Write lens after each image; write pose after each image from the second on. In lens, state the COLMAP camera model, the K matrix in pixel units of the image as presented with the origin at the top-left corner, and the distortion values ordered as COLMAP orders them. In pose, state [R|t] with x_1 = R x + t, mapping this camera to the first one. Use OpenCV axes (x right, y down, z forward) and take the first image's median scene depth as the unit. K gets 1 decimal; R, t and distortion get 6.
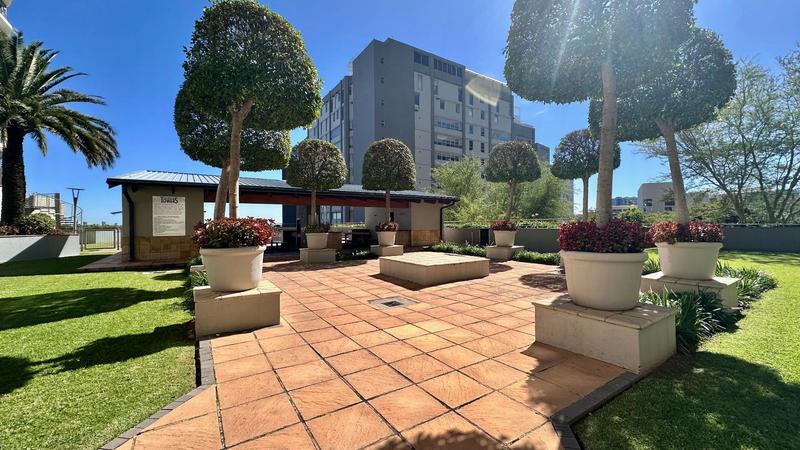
lens RADIAL K [[317.5, 0, 400.7], [0, 317.5, 225.8], [0, 0, 1]] dist [0.000897, -0.000883]
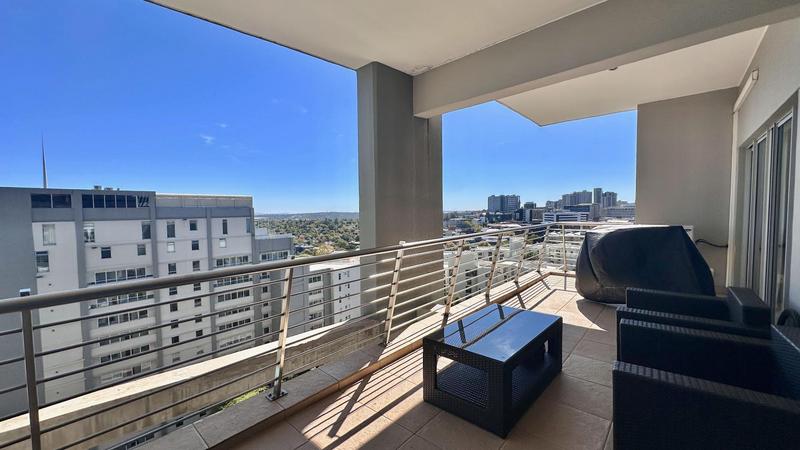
lens RADIAL K [[317.5, 0, 402.2], [0, 317.5, 225.4], [0, 0, 1]] dist [0.000897, -0.000883]
pose [[0.964274, -0.025170, 0.263710, 1.554813], [0.014328, 0.998974, 0.042957, -1.195380], [-0.264521, -0.037644, 0.963645, 0.244351]]
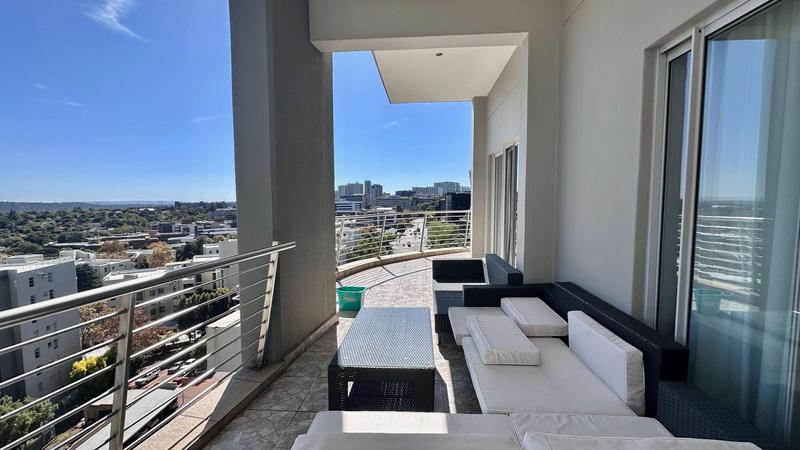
lens RADIAL K [[340.8, 0, 400.2], [0, 340.8, 224.3], [0, 0, 1]] dist [-0.001429, 0.000345]
pose [[0.610012, -0.058883, 0.790201, 1.521246], [0.007024, 0.997598, 0.068915, -1.055058], [-0.792361, -0.036489, 0.608961, 0.307020]]
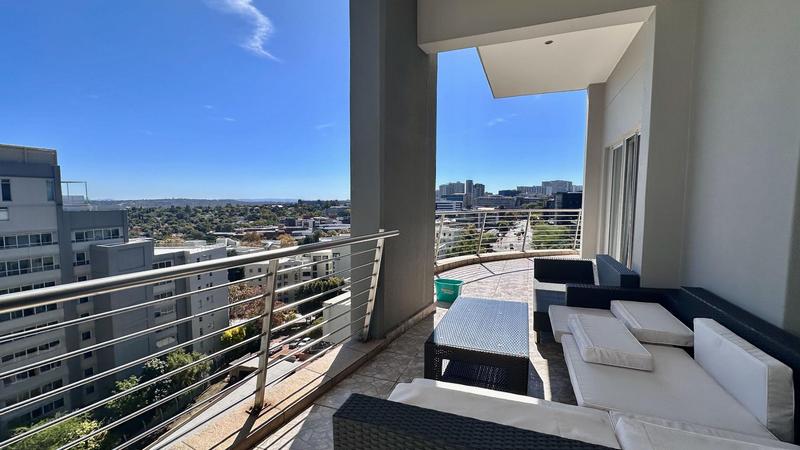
lens RADIAL K [[340.8, 0, 400.6], [0, 340.8, 224.8], [0, 0, 1]] dist [-0.001429, 0.000345]
pose [[0.812436, -0.039454, 0.581714, 1.517942], [-0.002317, 0.997481, 0.070889, -1.052762], [-0.583046, -0.058941, 0.810299, 0.303078]]
